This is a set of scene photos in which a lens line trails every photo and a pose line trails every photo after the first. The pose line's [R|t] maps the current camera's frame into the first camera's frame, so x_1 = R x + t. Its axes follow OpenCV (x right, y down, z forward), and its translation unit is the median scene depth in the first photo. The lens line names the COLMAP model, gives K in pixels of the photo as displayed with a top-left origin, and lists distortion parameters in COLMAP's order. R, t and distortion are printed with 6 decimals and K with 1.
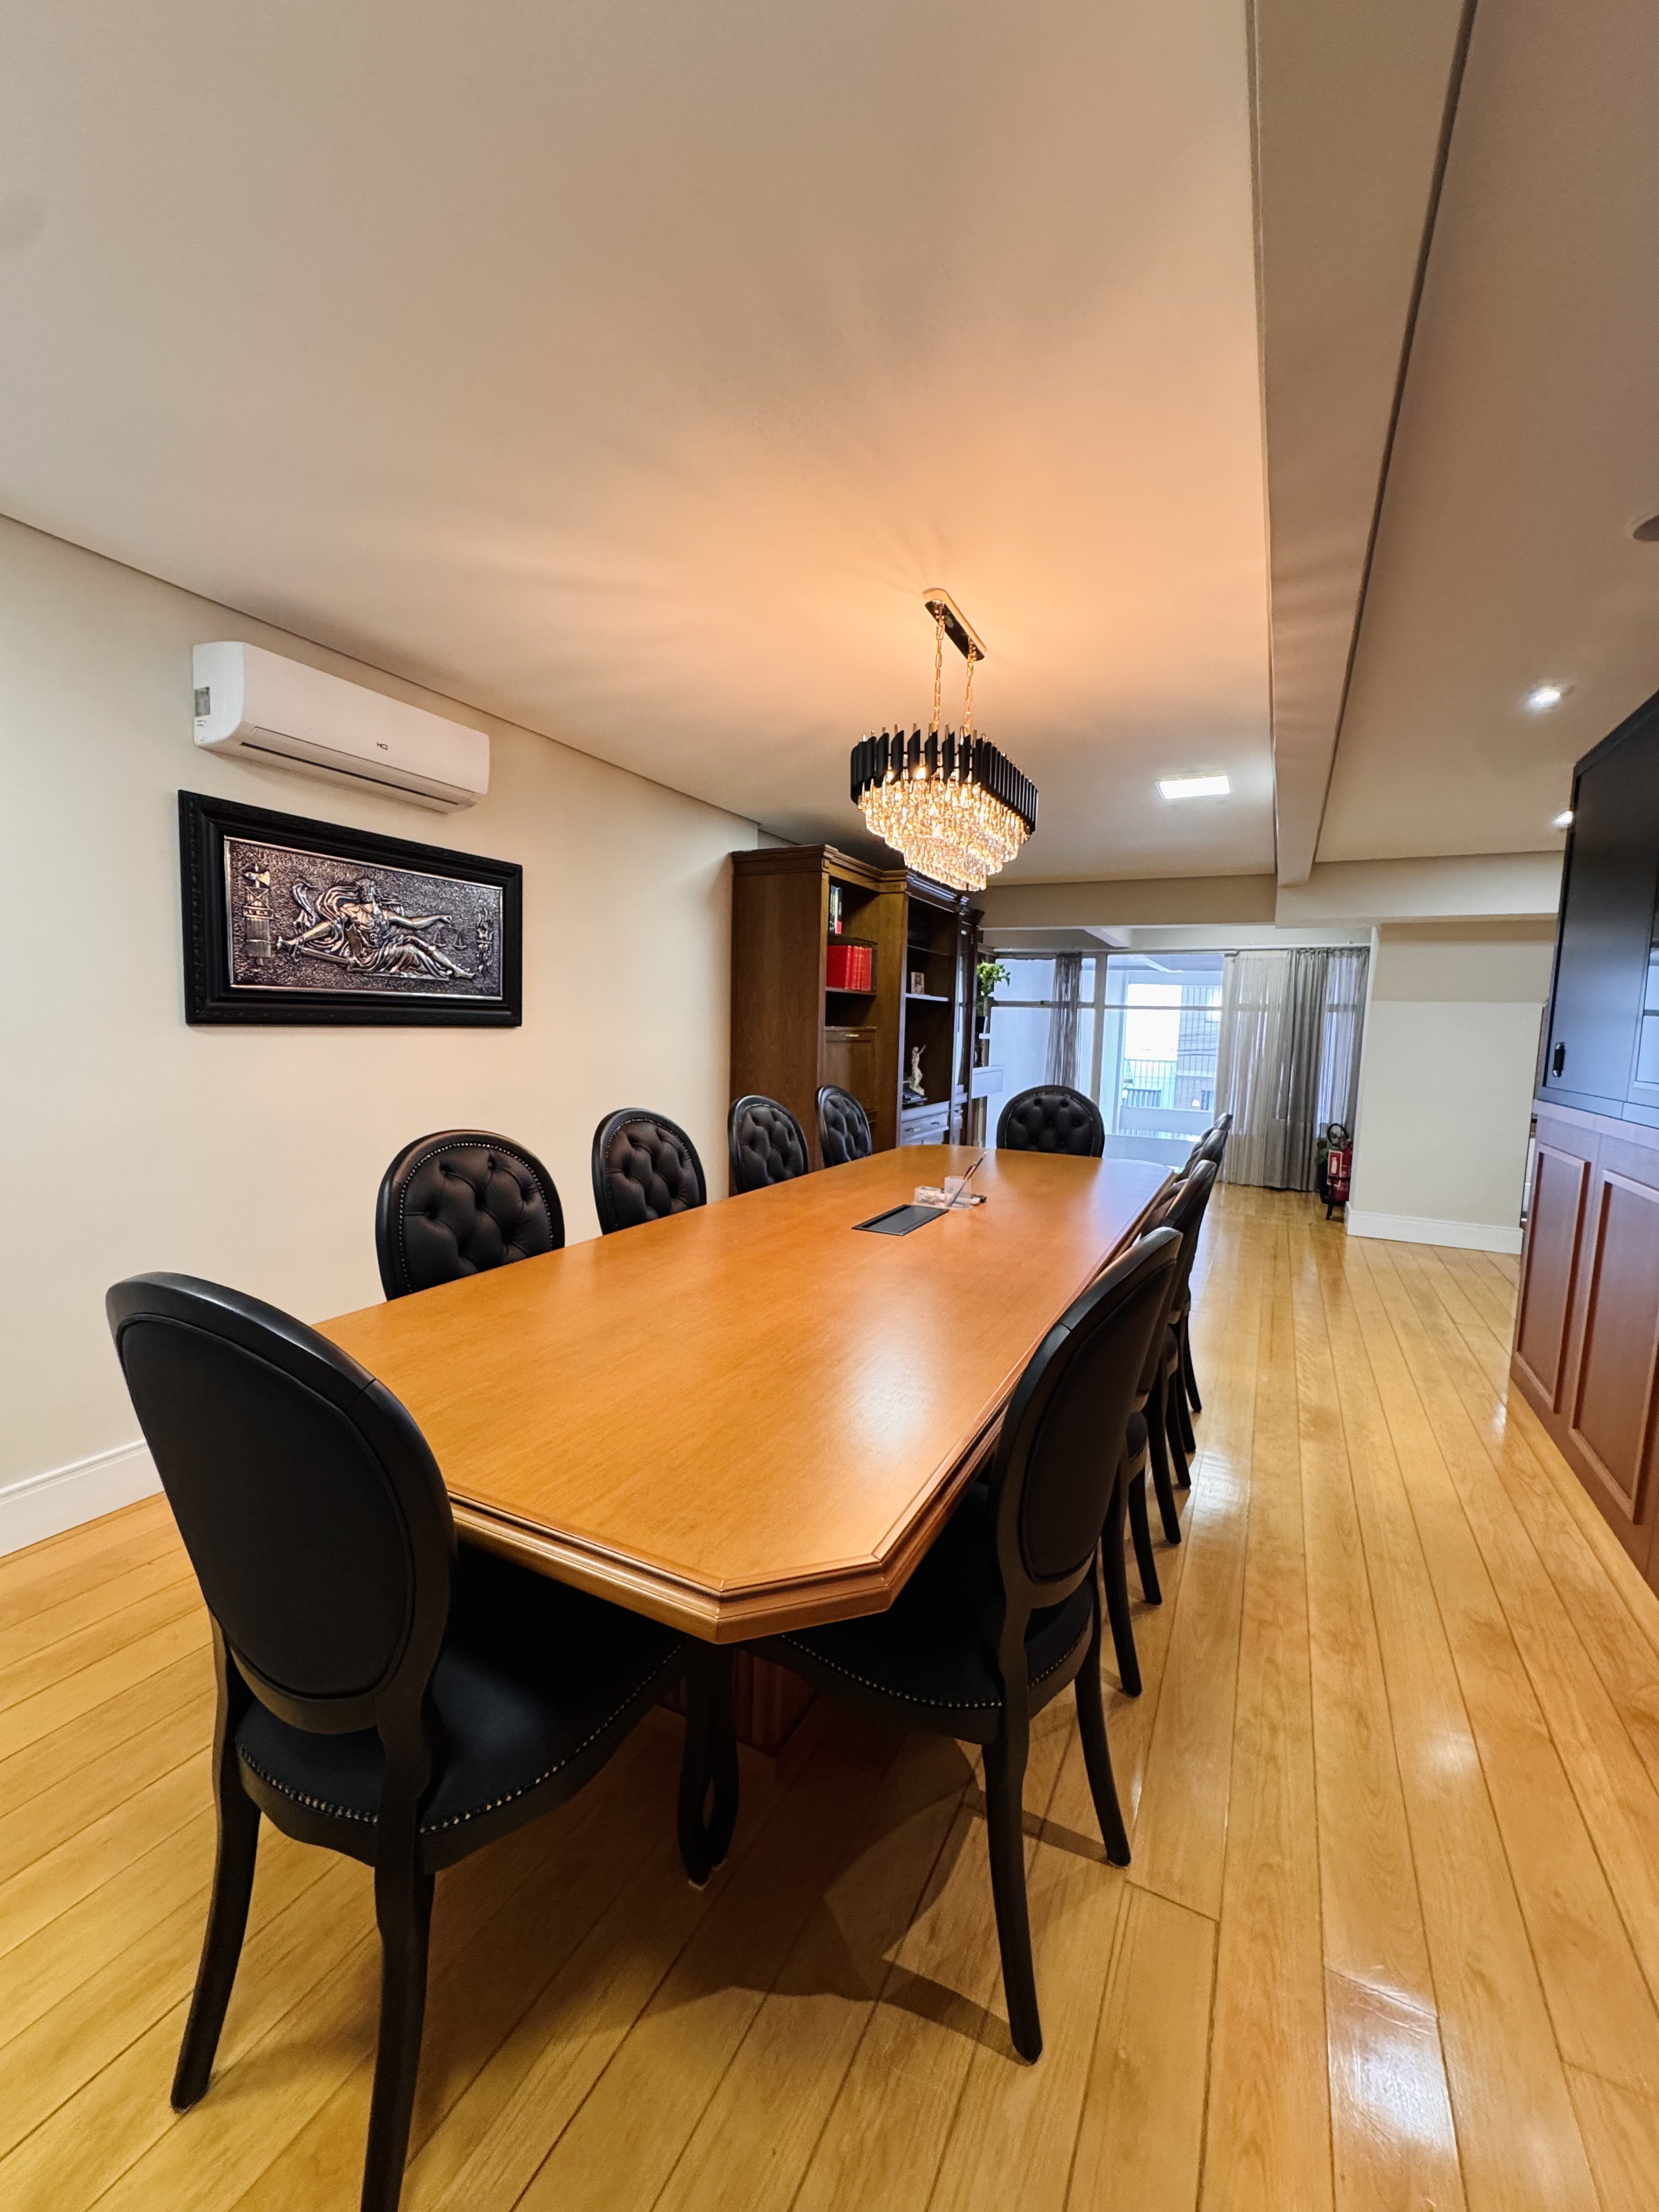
lens RADIAL K [[886.6, 0, 829.1], [0, 886.6, 1109.1], [0, 0, 1]] dist [0.000625, 0.000013]
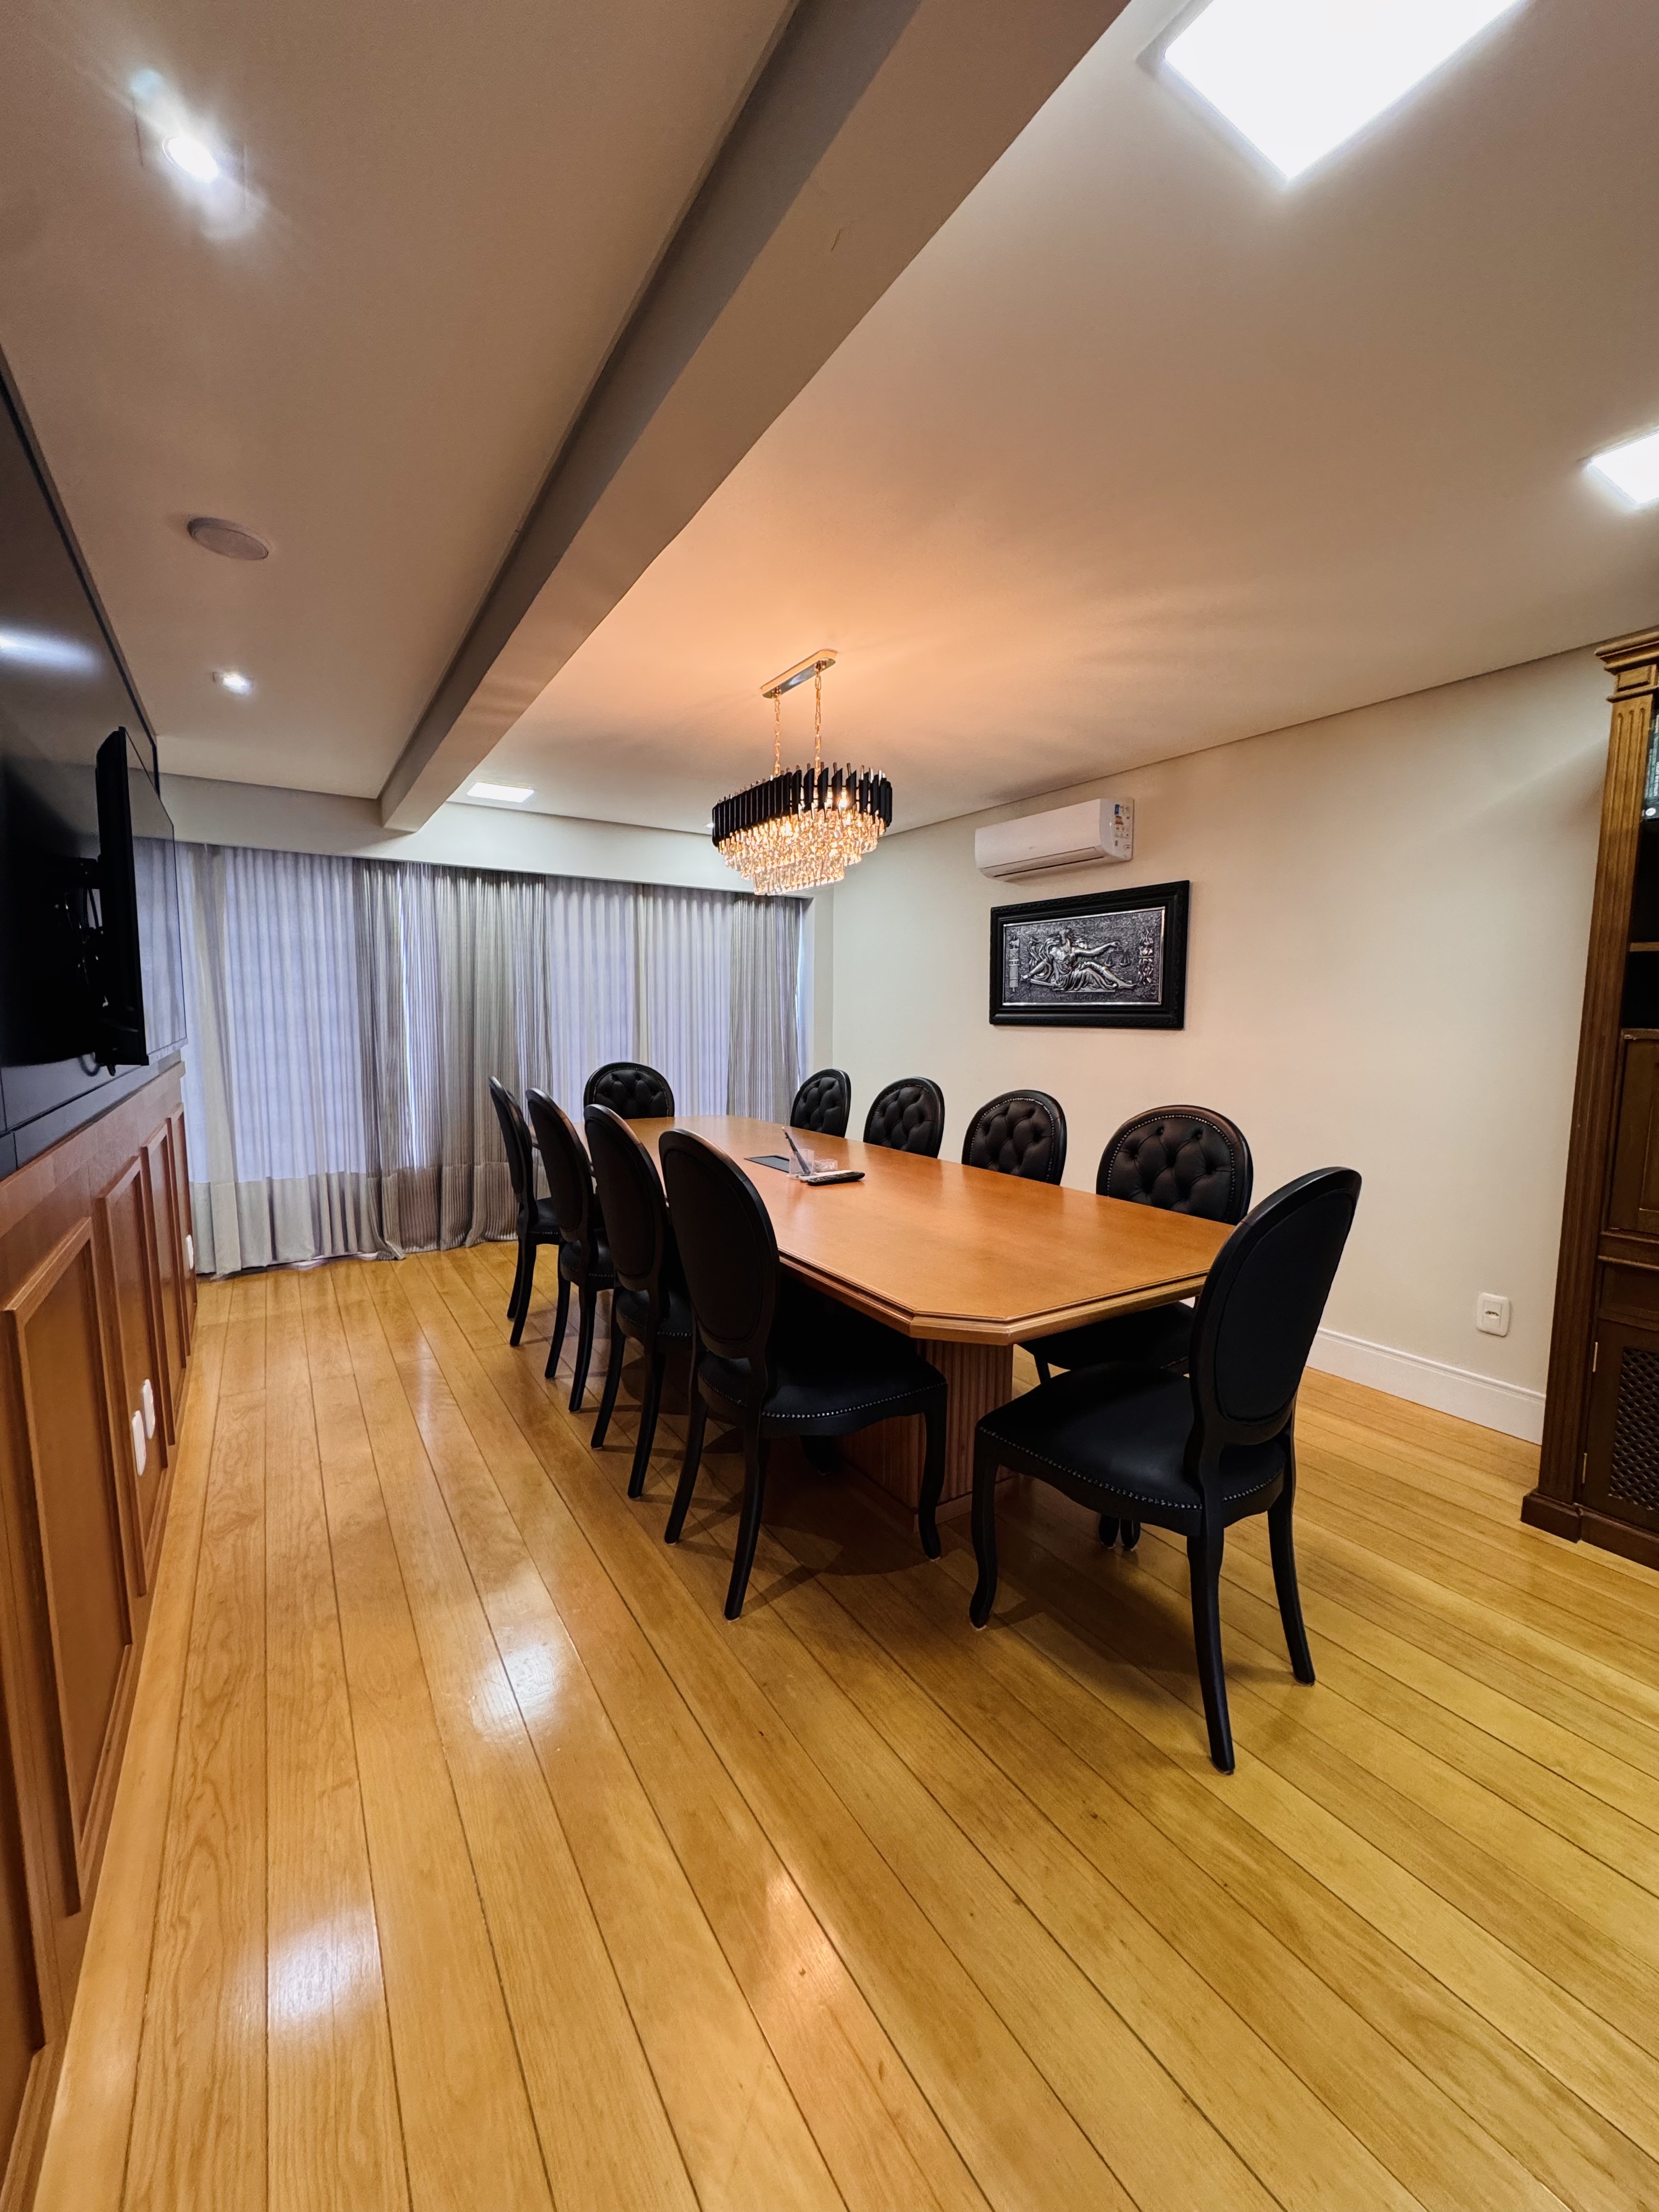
lens RADIAL K [[886.6, 0, 829.5], [0, 886.6, 1109.7], [0, 0, 1]] dist [0.000625, 0.000013]
pose [[-0.510717, 0.059932, -0.857658, 0.928336], [-0.113346, 0.984167, 0.136267, -0.108972], [0.852245, 0.166806, -0.495838, 1.362706]]
